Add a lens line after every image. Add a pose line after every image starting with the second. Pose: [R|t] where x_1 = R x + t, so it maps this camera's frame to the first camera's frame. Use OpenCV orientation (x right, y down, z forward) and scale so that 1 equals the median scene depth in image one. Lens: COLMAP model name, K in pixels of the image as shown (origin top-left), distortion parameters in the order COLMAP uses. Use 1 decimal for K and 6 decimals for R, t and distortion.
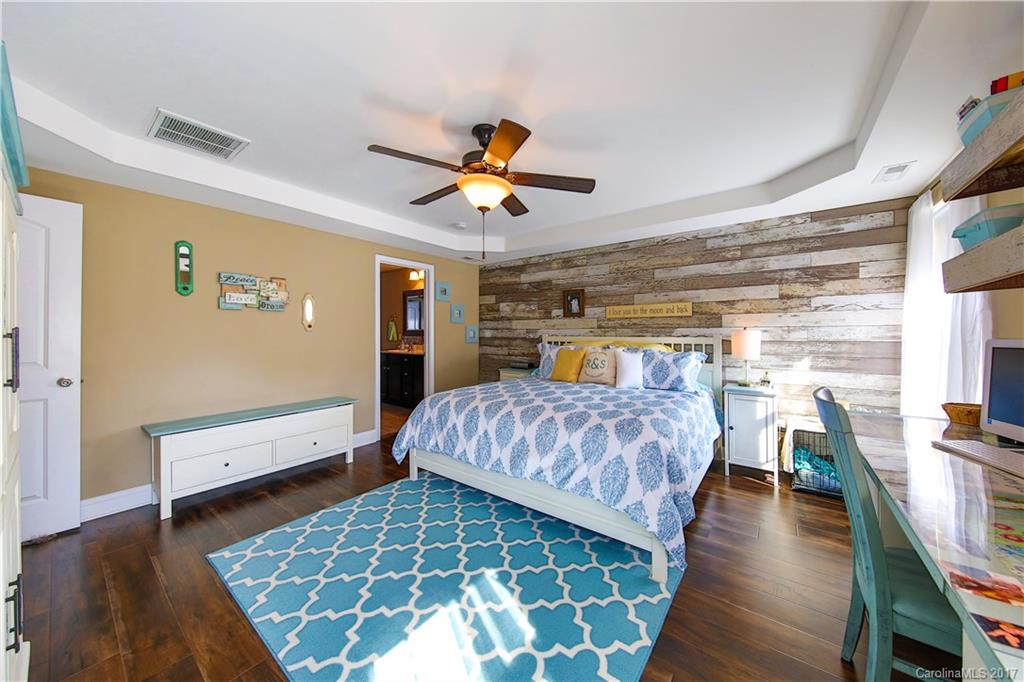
lens RADIAL K [[340.8, 0, 517.0], [0, 340.8, 333.5], [0, 0, 1]] dist [0.001389, -0.000597]
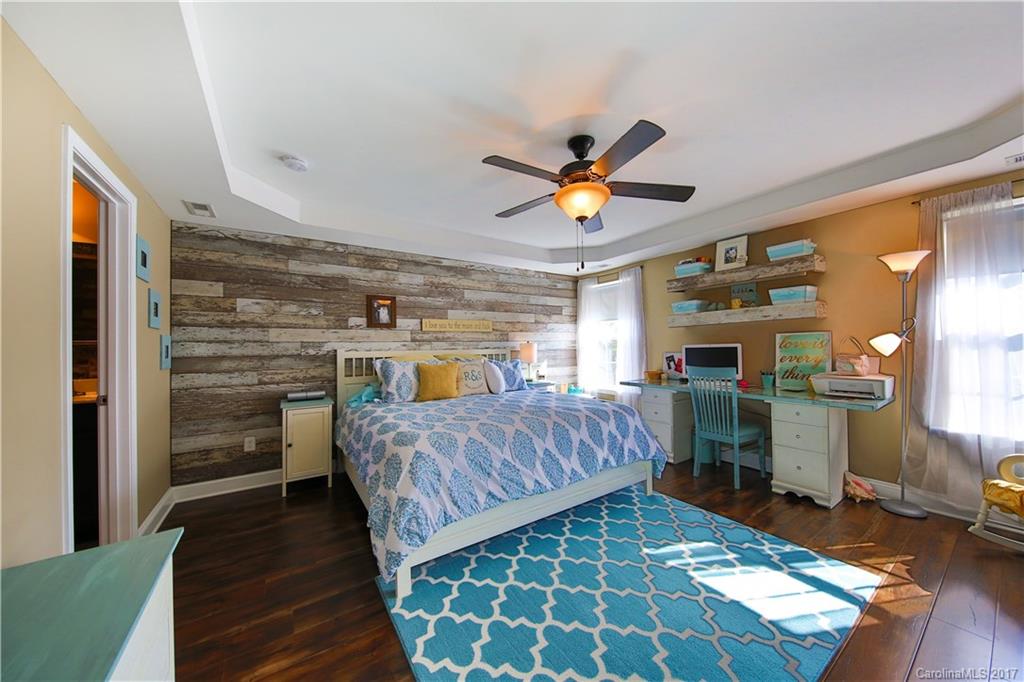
lens RADIAL K [[340.8, 0, 517.0], [0, 340.8, 342.9], [0, 0, 1]] dist [0.001389, -0.000597]
pose [[0.340030, 0.004752, 0.940403, -0.559488], [0.014369, 0.999844, -0.010248, 0.002253], [-0.940305, 0.016997, 0.339909, 0.429741]]
